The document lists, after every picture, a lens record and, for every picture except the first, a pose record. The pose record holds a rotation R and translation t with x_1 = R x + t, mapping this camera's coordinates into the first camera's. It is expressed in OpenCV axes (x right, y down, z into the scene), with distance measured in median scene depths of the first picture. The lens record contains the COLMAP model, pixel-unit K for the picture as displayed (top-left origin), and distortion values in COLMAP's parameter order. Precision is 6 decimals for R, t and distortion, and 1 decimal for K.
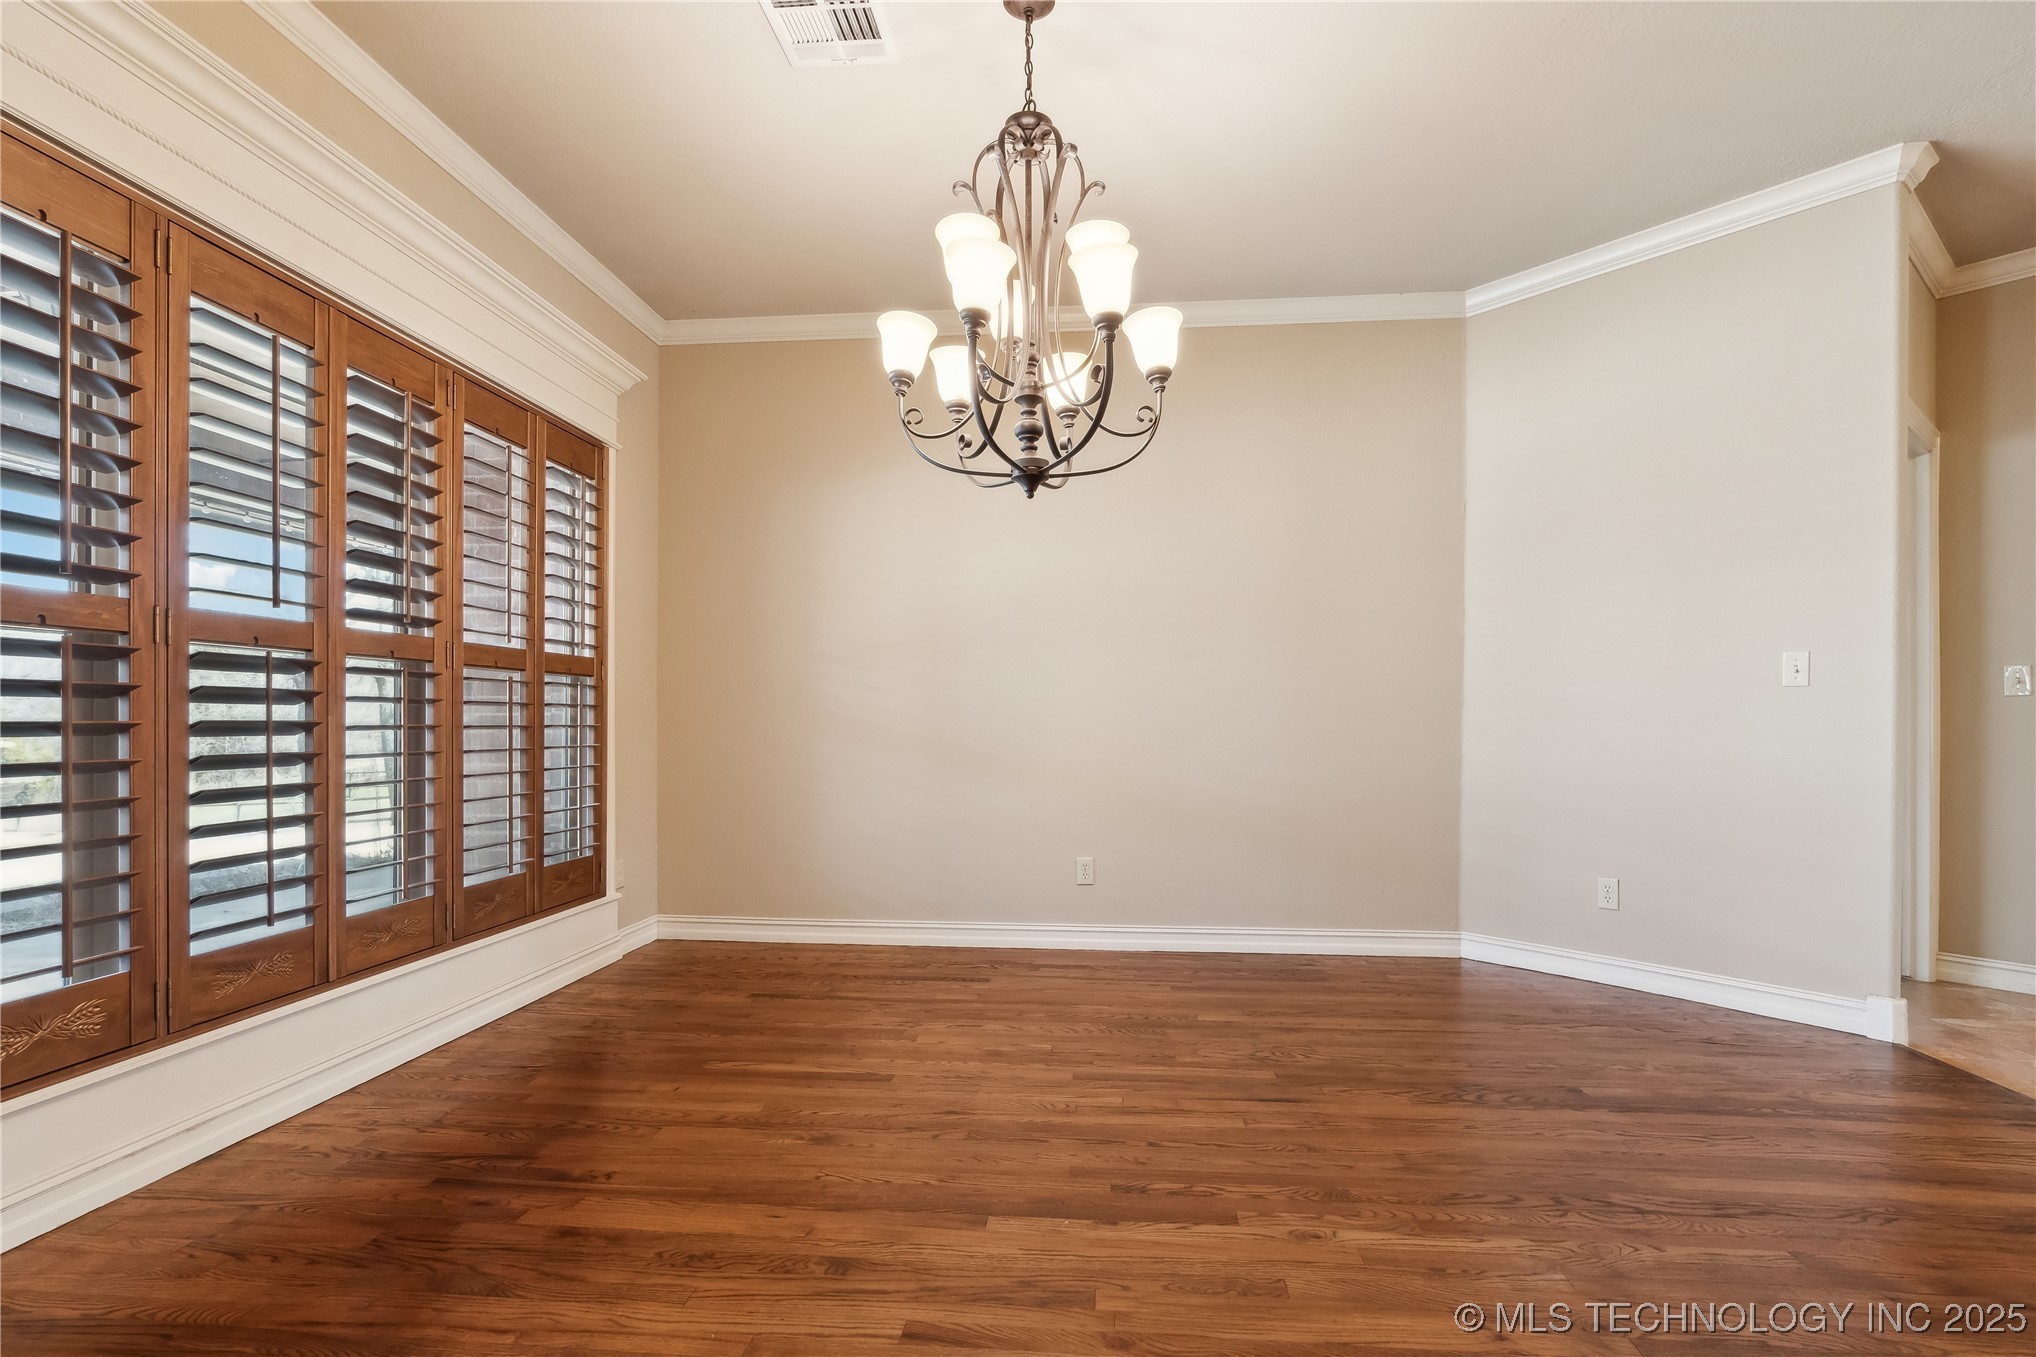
lens RADIAL K [[977.5, 0, 1029.1], [0, 977.5, 714.0], [0, 0, 1]] dist [-0.012406, 0.004213]
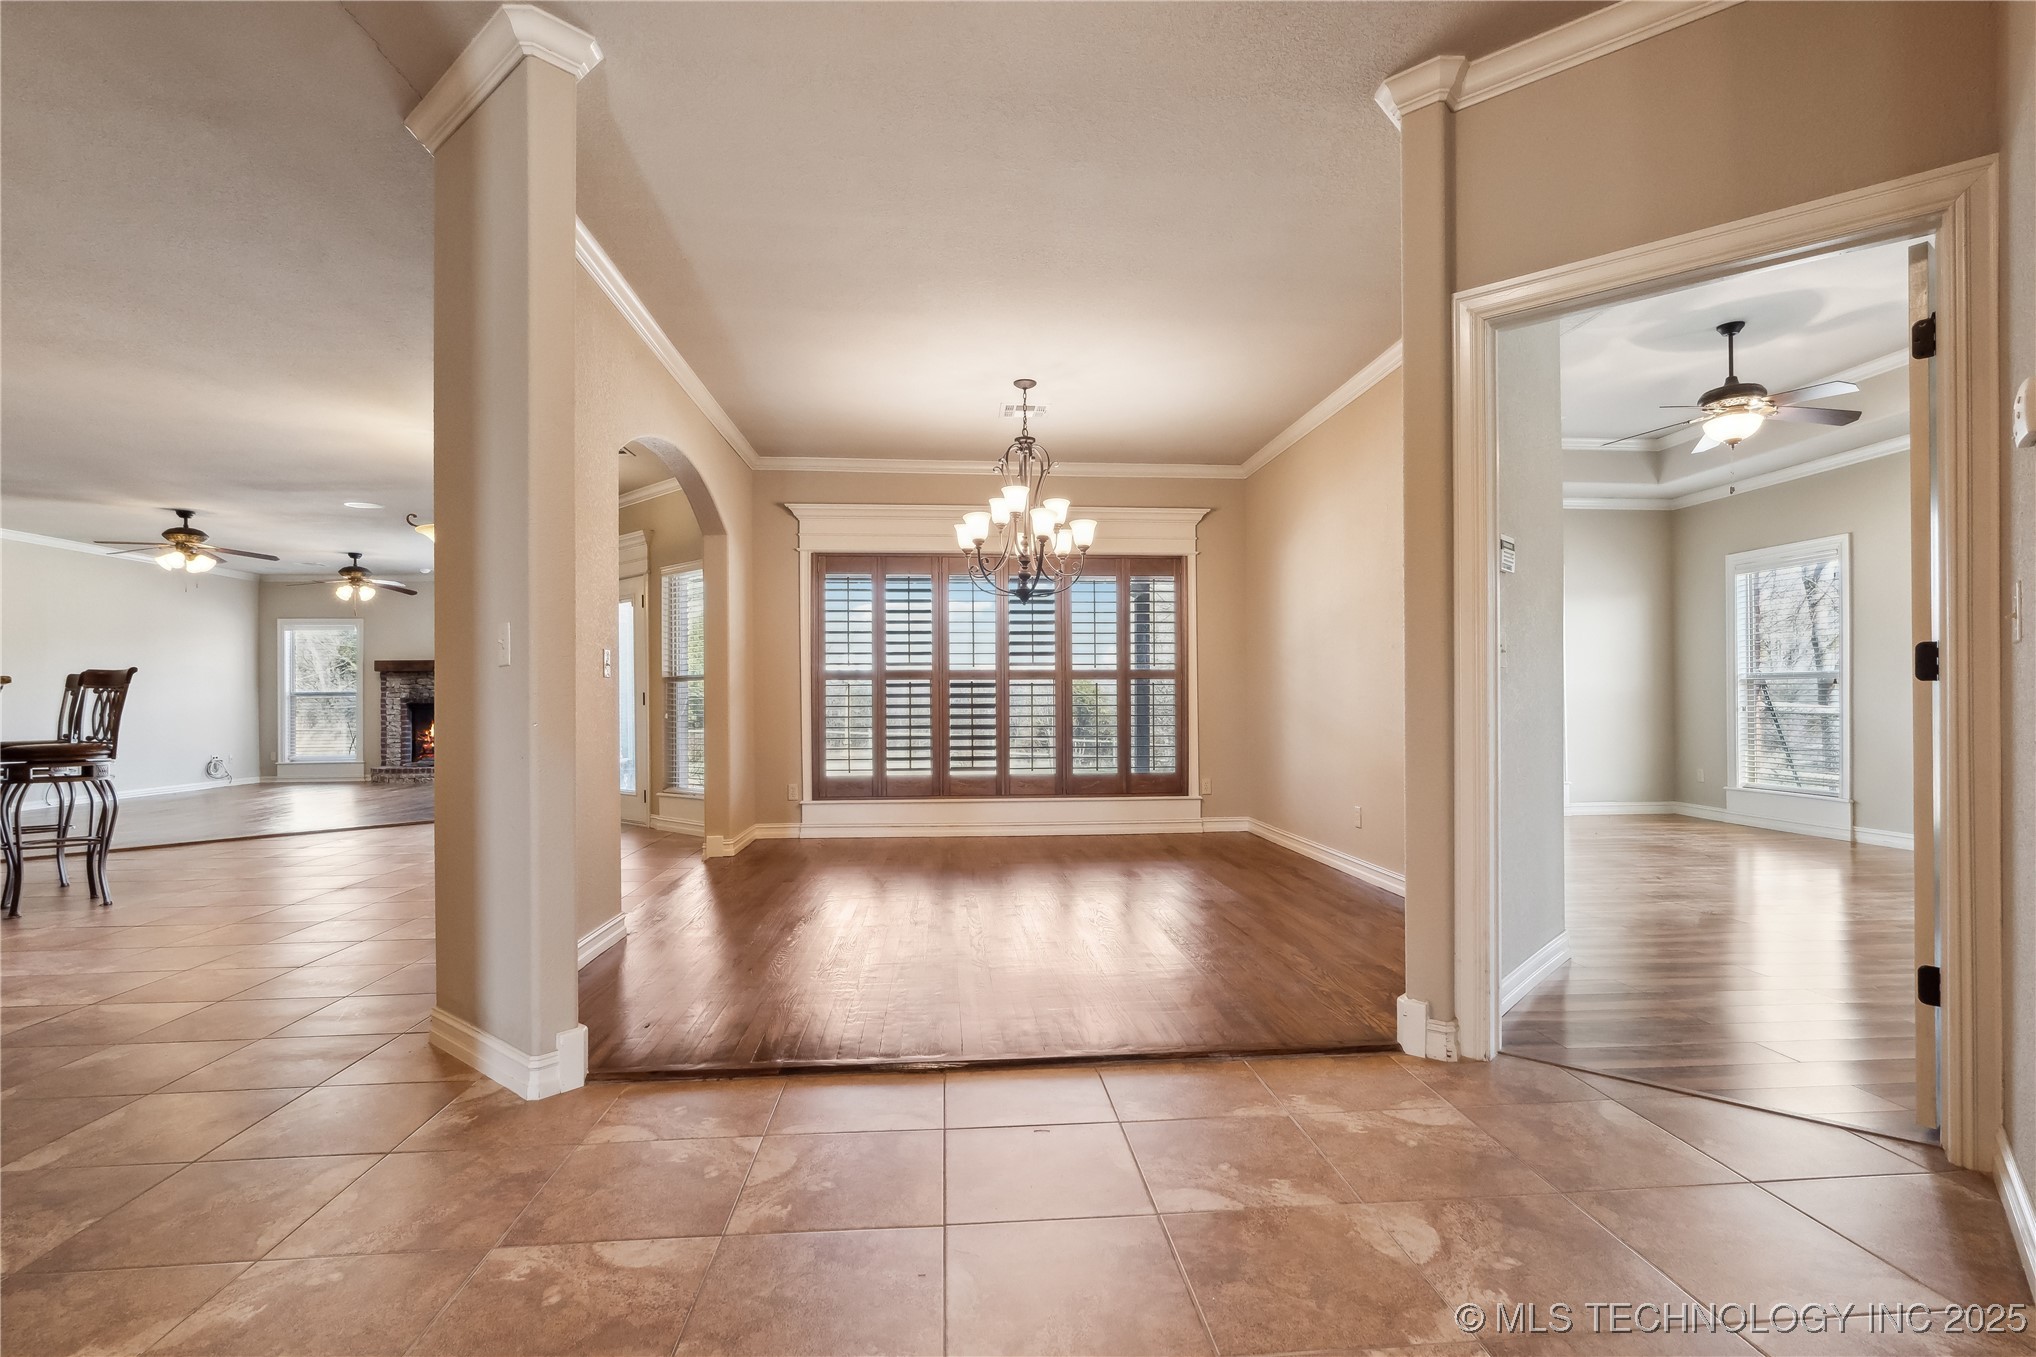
lens RADIAL K [[977.5, 0, 1034.2], [0, 977.5, 692.6], [0, 0, 1]] dist [-0.012406, 0.004213]
pose [[0.162700, -0.016353, -0.986540, 1.499729], [0.014012, 0.999800, -0.014262, 0.012599], [0.986576, -0.011503, 0.162896, 0.446869]]
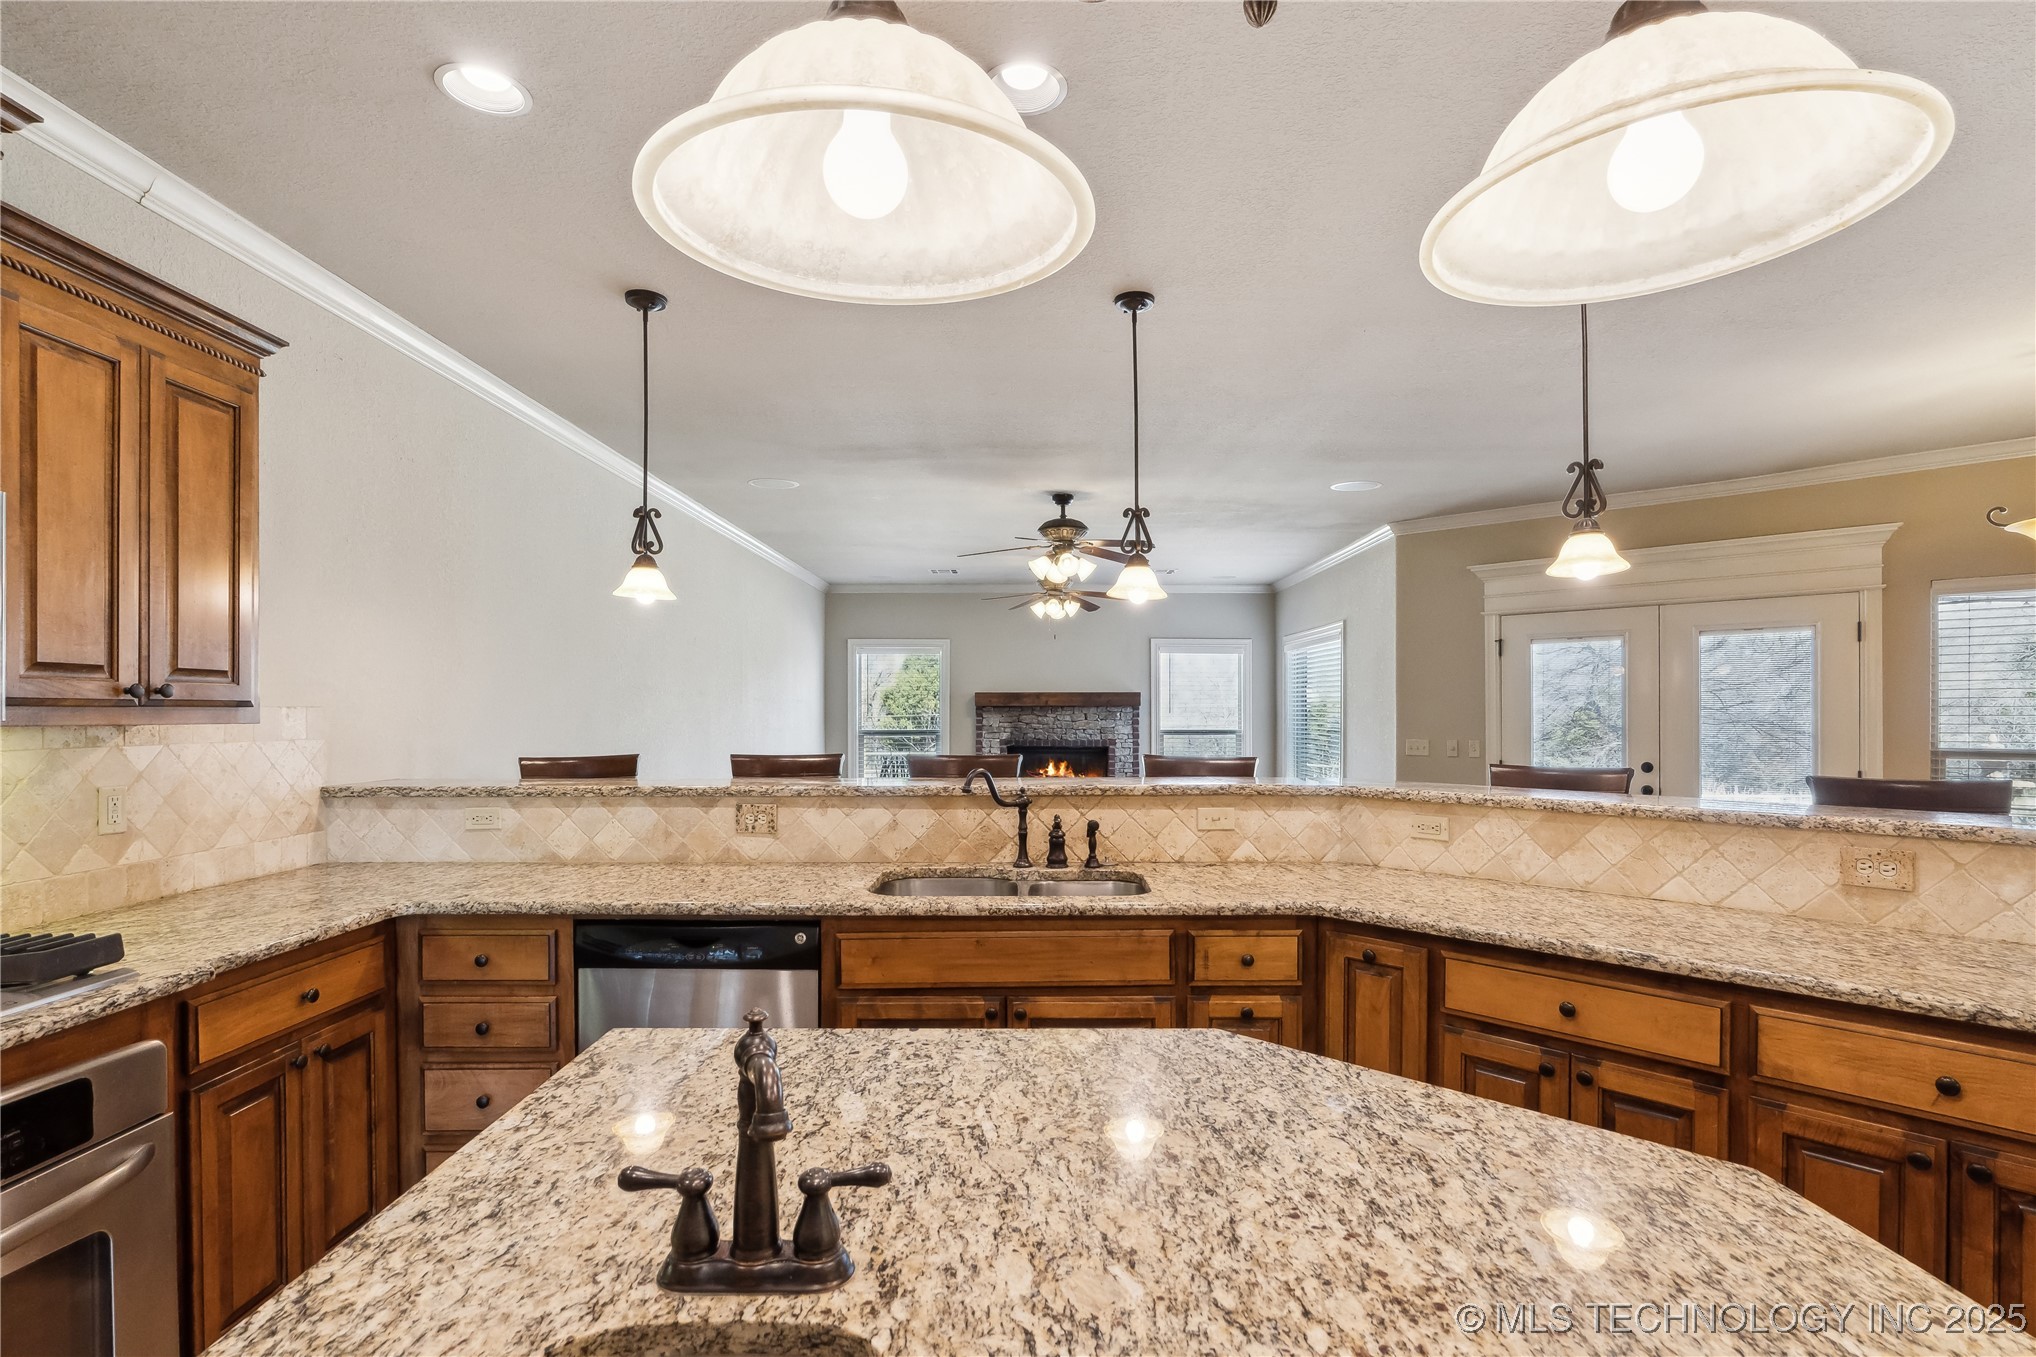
lens RADIAL K [[977.5, 0, 1034.8], [0, 977.5, 721.5], [0, 0, 1]] dist [-0.012406, 0.004213]
pose [[0.095474, 0.001441, -0.995431, 0.480711], [0.002034, 0.999997, 0.001643, -0.108922], [0.995430, -0.002181, 0.095470, -1.458111]]
